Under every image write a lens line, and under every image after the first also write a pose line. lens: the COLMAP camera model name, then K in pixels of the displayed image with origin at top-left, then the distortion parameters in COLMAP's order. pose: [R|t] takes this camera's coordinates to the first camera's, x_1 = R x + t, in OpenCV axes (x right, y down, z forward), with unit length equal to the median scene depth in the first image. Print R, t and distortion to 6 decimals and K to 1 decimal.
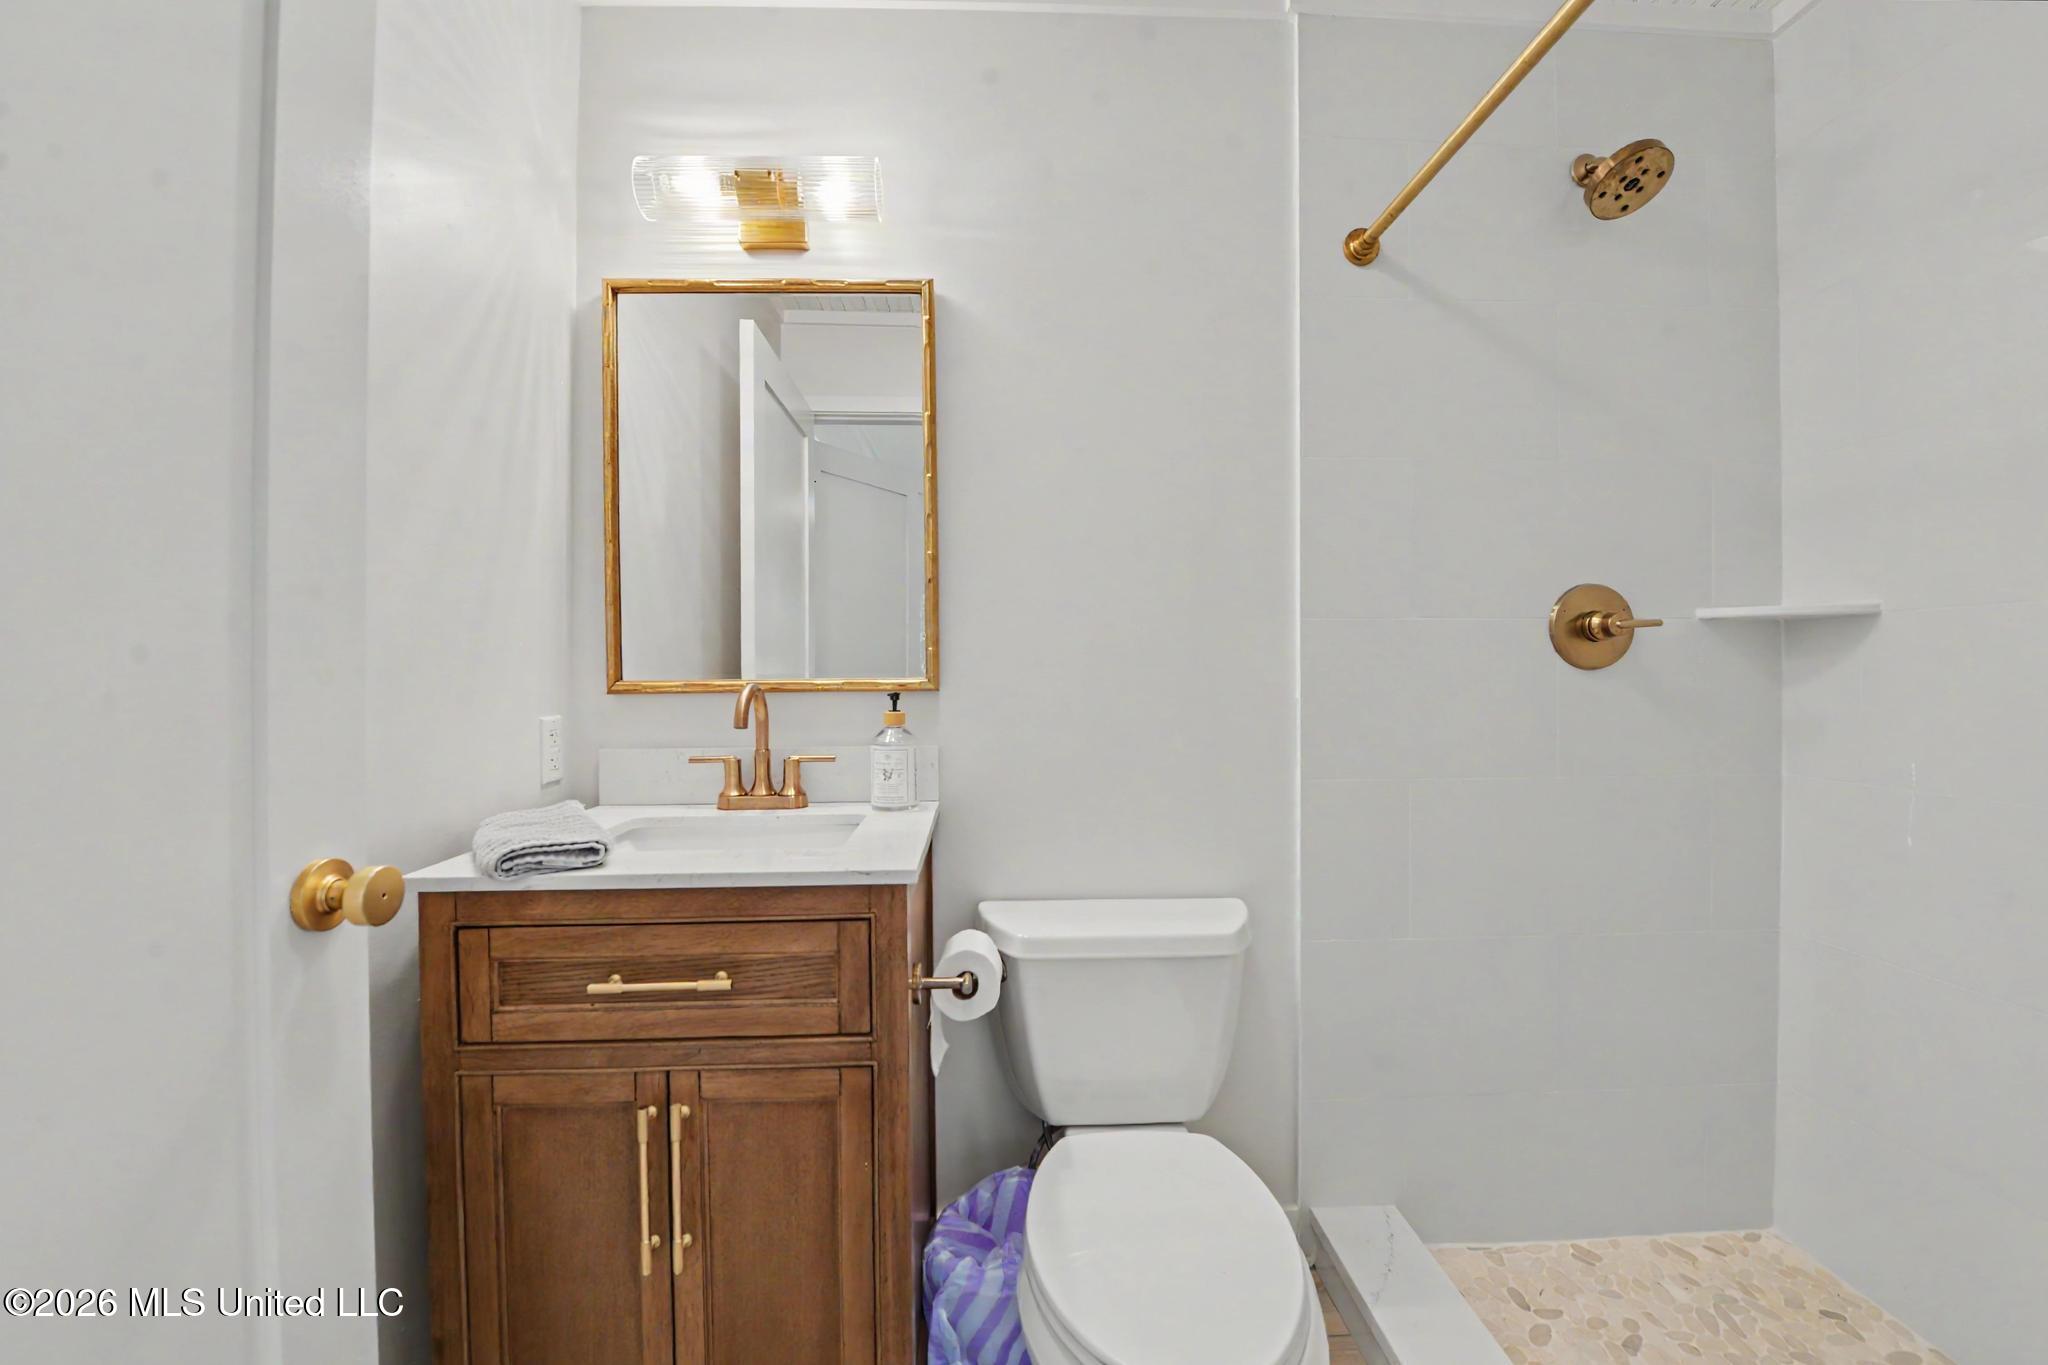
lens RADIAL K [[825.8, 0, 1018.7], [0, 825.8, 671.0], [0, 0, 1]] dist [-0.023118, 0.000000]
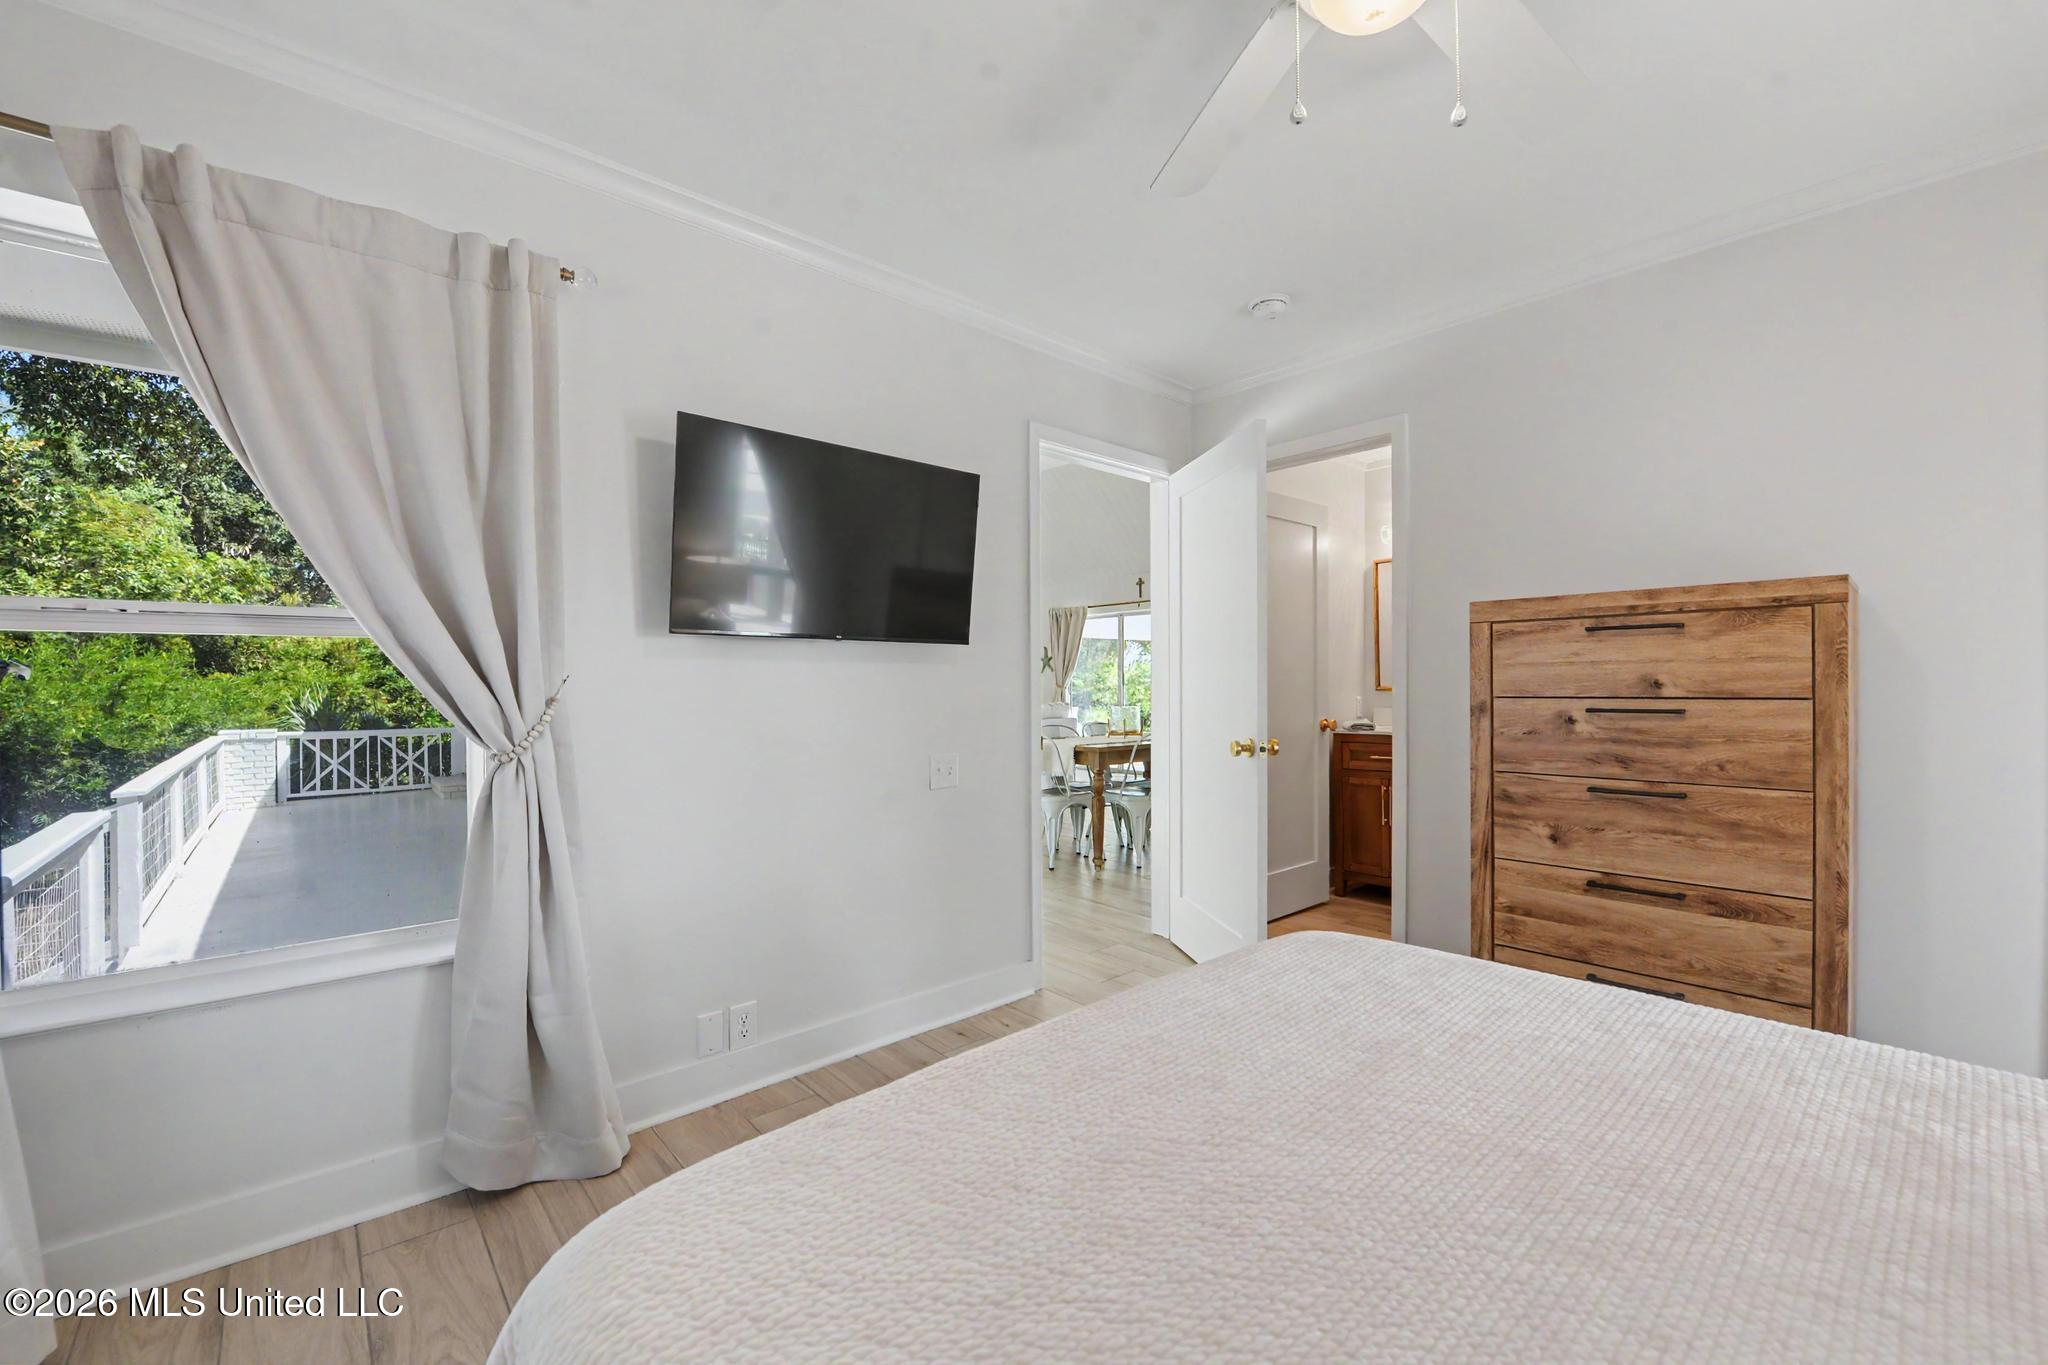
lens RADIAL K [[825.8, 0, 1018.7], [0, 825.8, 671.0], [0, 0, 1]] dist [-0.023118, 0.000000]
pose [[0.629529, -0.012073, -0.776883, 1.683013], [0.003727, 0.999915, -0.012519, -0.025048], [0.776968, 0.004986, 0.629521, -3.183243]]
